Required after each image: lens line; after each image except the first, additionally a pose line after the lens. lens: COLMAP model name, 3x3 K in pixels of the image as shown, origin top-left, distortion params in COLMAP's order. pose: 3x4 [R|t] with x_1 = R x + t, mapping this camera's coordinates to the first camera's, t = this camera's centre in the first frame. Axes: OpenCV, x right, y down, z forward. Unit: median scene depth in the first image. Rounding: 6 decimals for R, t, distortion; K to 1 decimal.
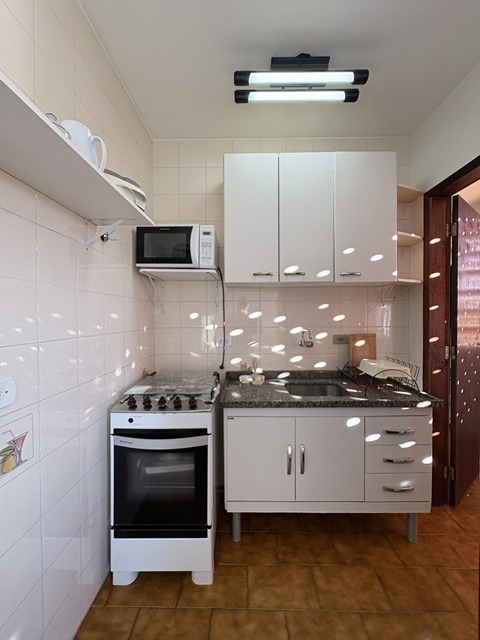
lens RADIAL K [[256.2, 0, 243.6], [0, 256.2, 318.0], [0, 0, 1]] dist [0.001717, 0.000643]
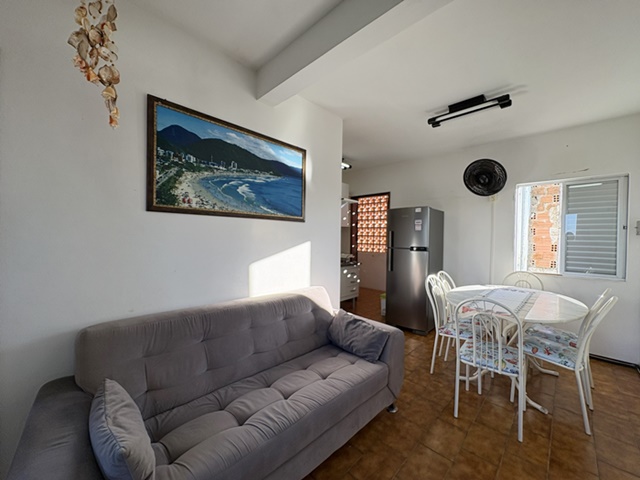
lens RADIAL K [[256.2, 0, 320.9], [0, 256.2, 241.8], [0, 0, 1]] dist [0.001717, 0.000643]
pose [[0.678509, -0.000306, 0.734592, -1.826662], [-0.004996, 0.999975, 0.005031, 0.021244], [-0.734575, -0.007083, 0.678490, -0.804889]]
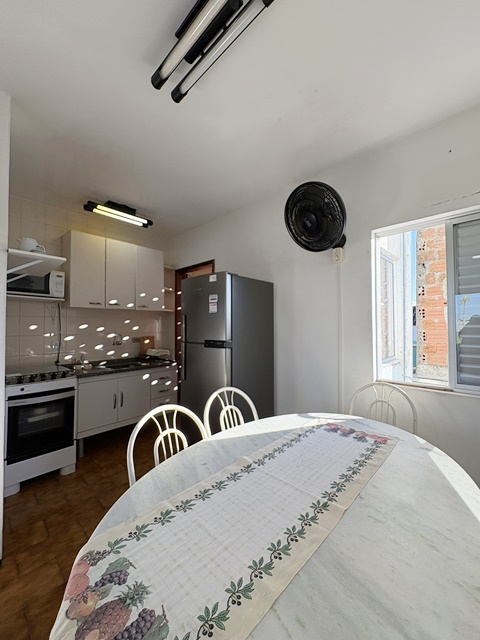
lens RADIAL K [[256.2, 0, 240.6], [0, 256.2, 320.0], [0, 0, 1]] dist [0.001717, 0.000643]
pose [[0.673223, 0.018466, 0.739208, -0.545957], [0.011246, 0.999317, -0.035206, 0.016597], [-0.739354, 0.032014, 0.672556, -0.900029]]
